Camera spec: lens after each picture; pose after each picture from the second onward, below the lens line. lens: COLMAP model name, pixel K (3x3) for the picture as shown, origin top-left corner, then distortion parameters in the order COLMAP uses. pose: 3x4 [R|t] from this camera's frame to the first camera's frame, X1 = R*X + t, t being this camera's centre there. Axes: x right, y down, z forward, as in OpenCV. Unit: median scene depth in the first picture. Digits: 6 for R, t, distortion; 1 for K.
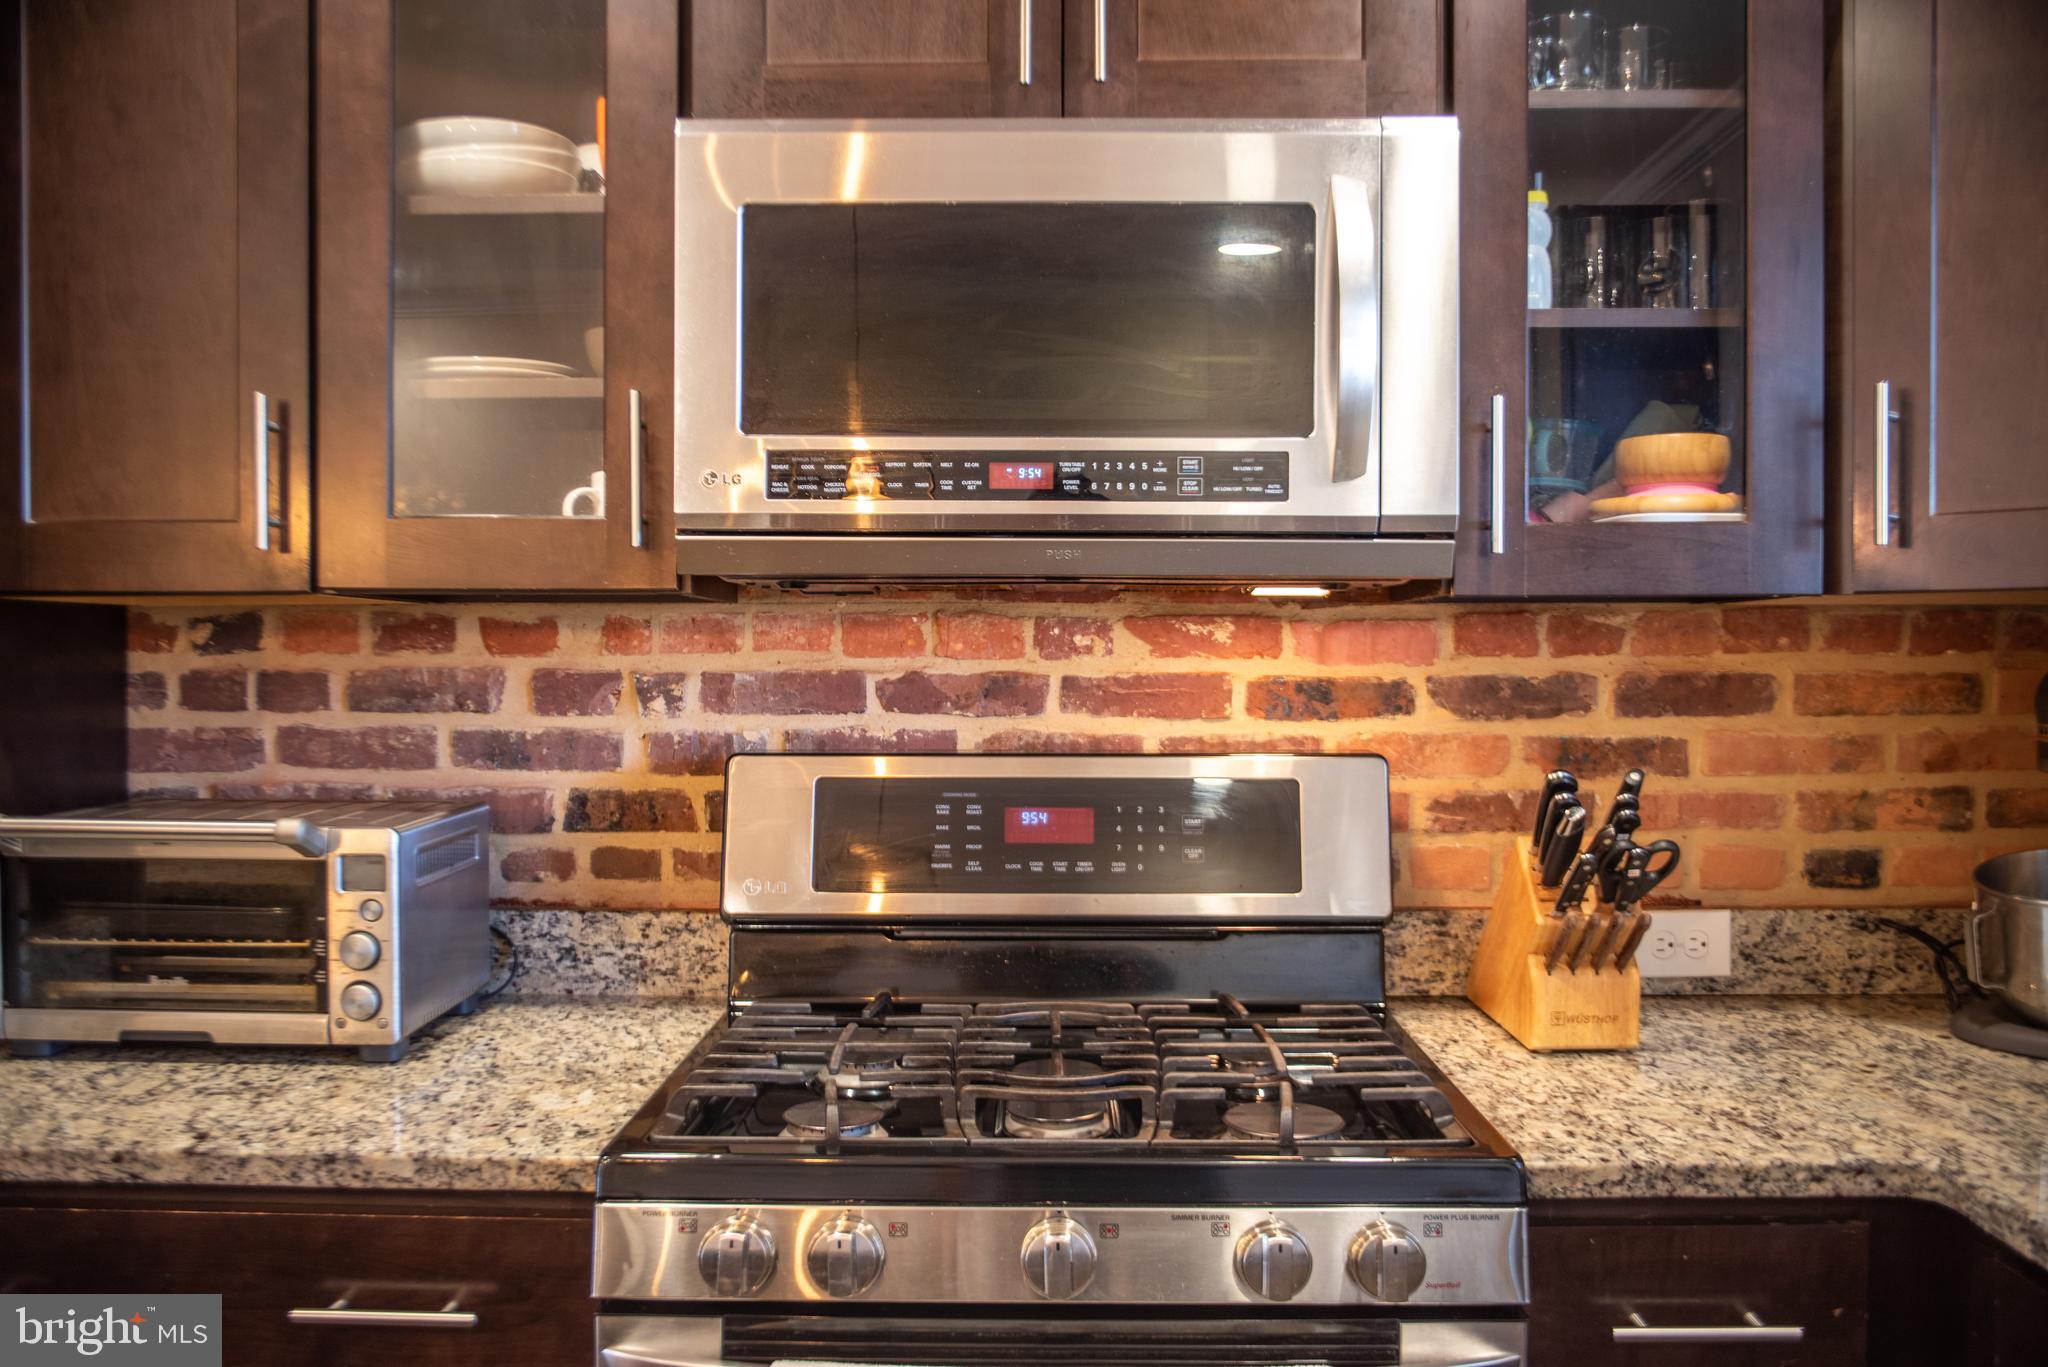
lens RADIAL K [[1710.7, 0, 1032.1], [0, 1710.7, 693.0], [0, 0, 1]] dist [-0.038086, 0.024442]
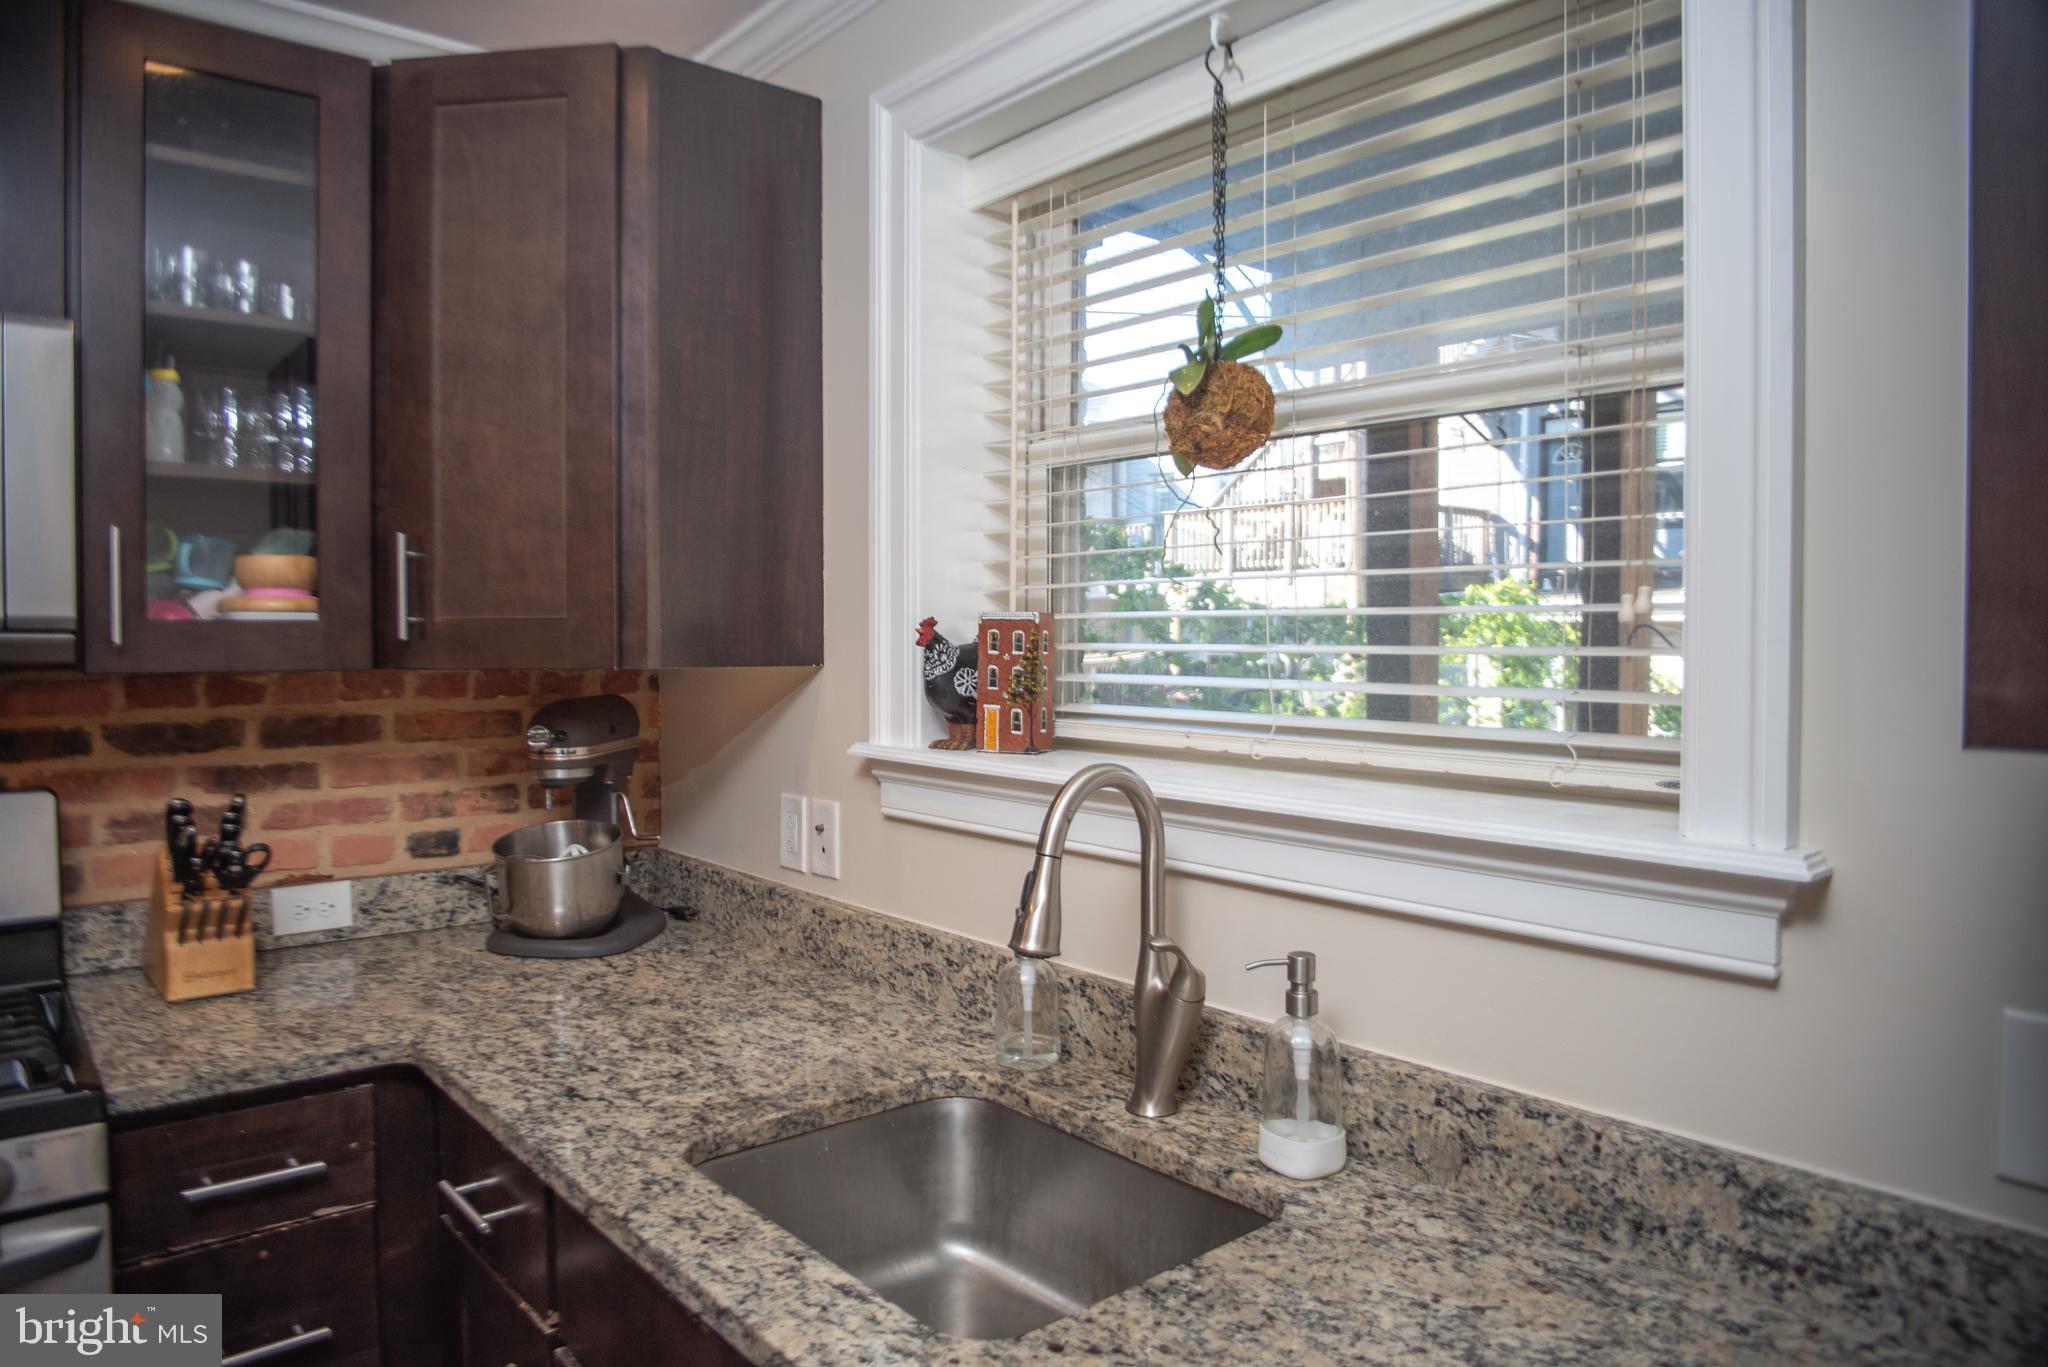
lens RADIAL K [[1343.4, 0, 1021.5], [0, 1343.4, 682.0], [0, 0, 1]] dist [-0.044056, 0.006385]
pose [[0.757142, -0.019384, 0.652962, 0.110558], [0.016749, 0.999807, 0.010260, -0.041714], [-0.653035, 0.003168, 0.757321, -0.220114]]
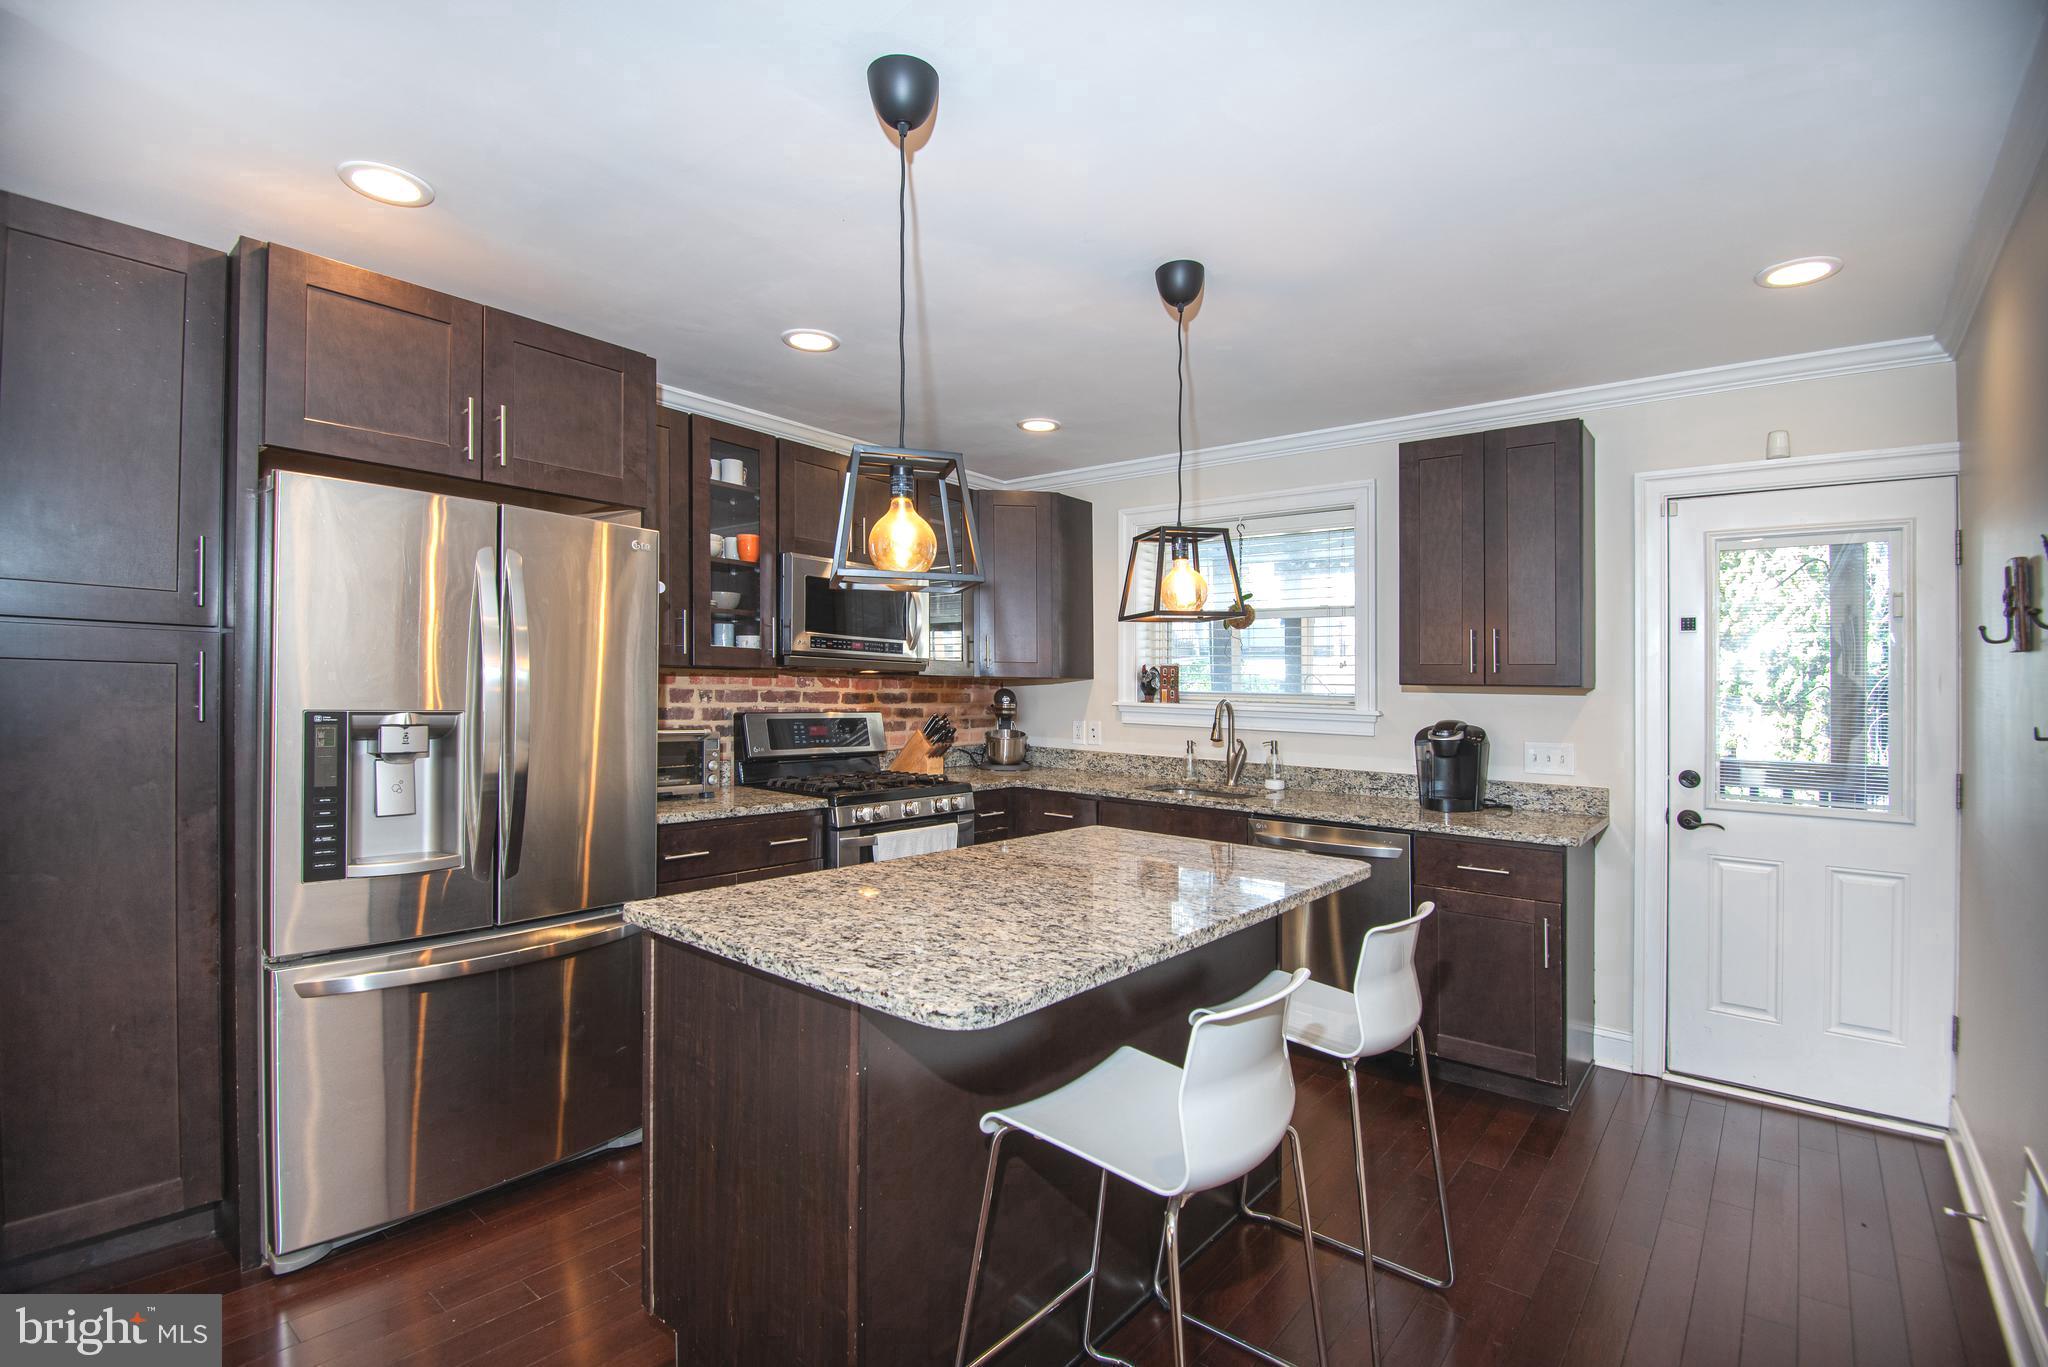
lens RADIAL K [[938.4, 0, 1019.2], [0, 938.4, 681.6], [0, 0, 1]] dist [0.000392, -0.001260]
pose [[0.620884, 0.019801, 0.783653, -1.327363], [0.001797, 0.999642, -0.026682, 0.023312], [-0.783901, 0.017975, 0.620626, -0.655671]]
